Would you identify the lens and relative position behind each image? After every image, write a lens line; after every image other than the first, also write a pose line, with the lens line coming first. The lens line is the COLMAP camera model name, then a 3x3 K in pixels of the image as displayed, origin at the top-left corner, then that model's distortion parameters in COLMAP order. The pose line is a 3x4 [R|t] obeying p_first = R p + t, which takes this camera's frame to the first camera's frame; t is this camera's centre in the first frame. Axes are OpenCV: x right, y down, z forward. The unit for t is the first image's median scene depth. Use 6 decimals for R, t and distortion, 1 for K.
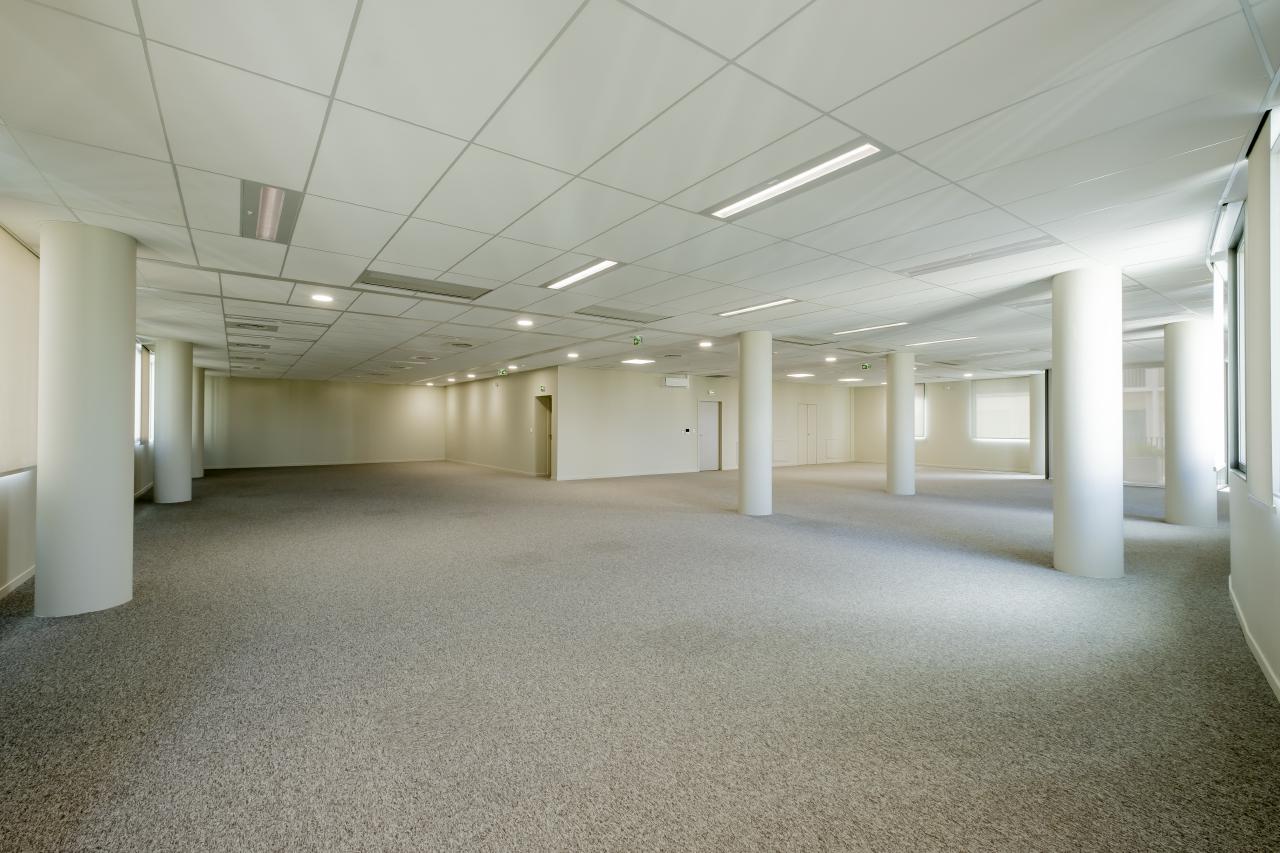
lens RADIAL K [[549.7, 0, 643.7], [0, 549.7, 420.6], [0, 0, 1]] dist [0.002285, 0.000293]
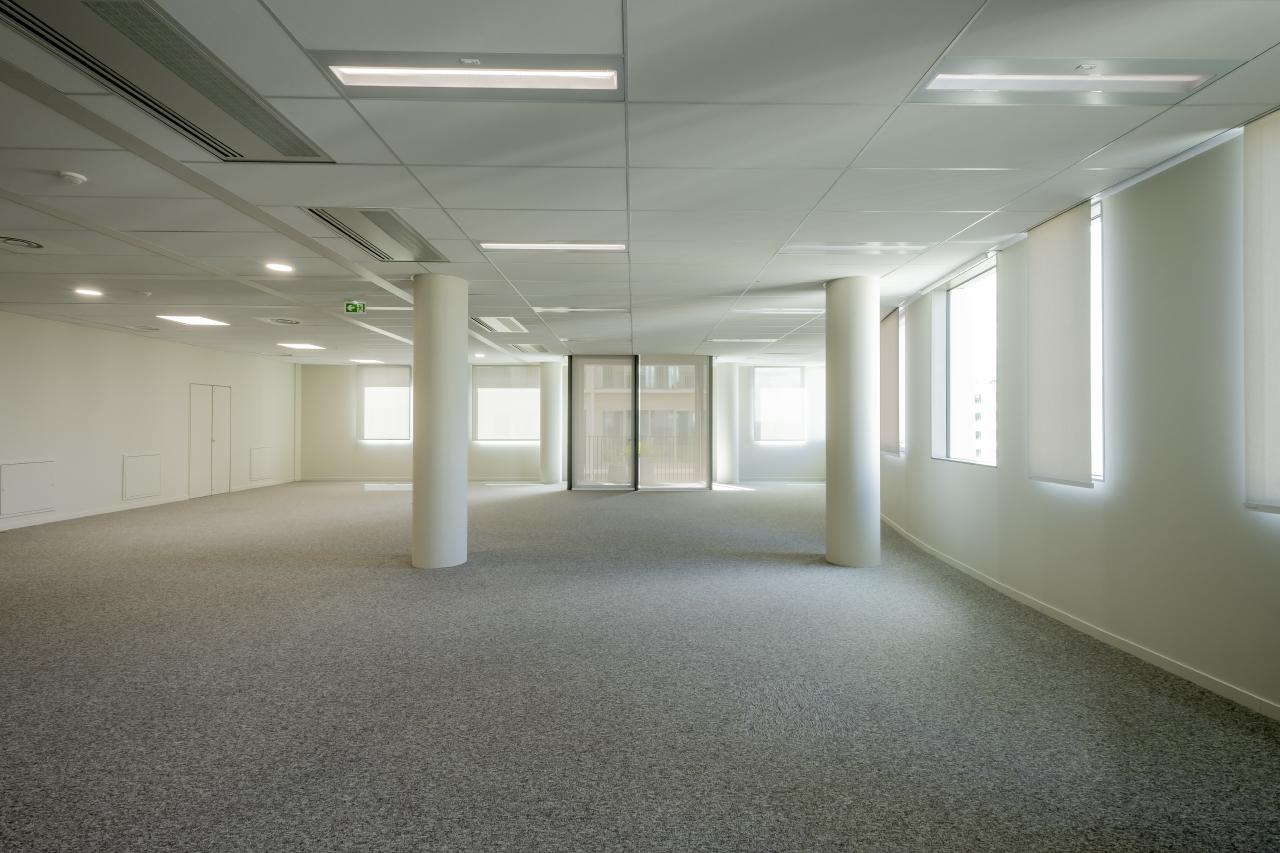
lens RADIAL K [[549.7, 0, 643.7], [0, 549.7, 420.6], [0, 0, 1]] dist [0.002285, 0.000293]
pose [[0.579563, 0.000721, 0.814927, 0.161264], [-0.004297, 0.999988, 0.002171, 0.001283], [-0.814916, -0.004760, 0.579559, 0.534773]]
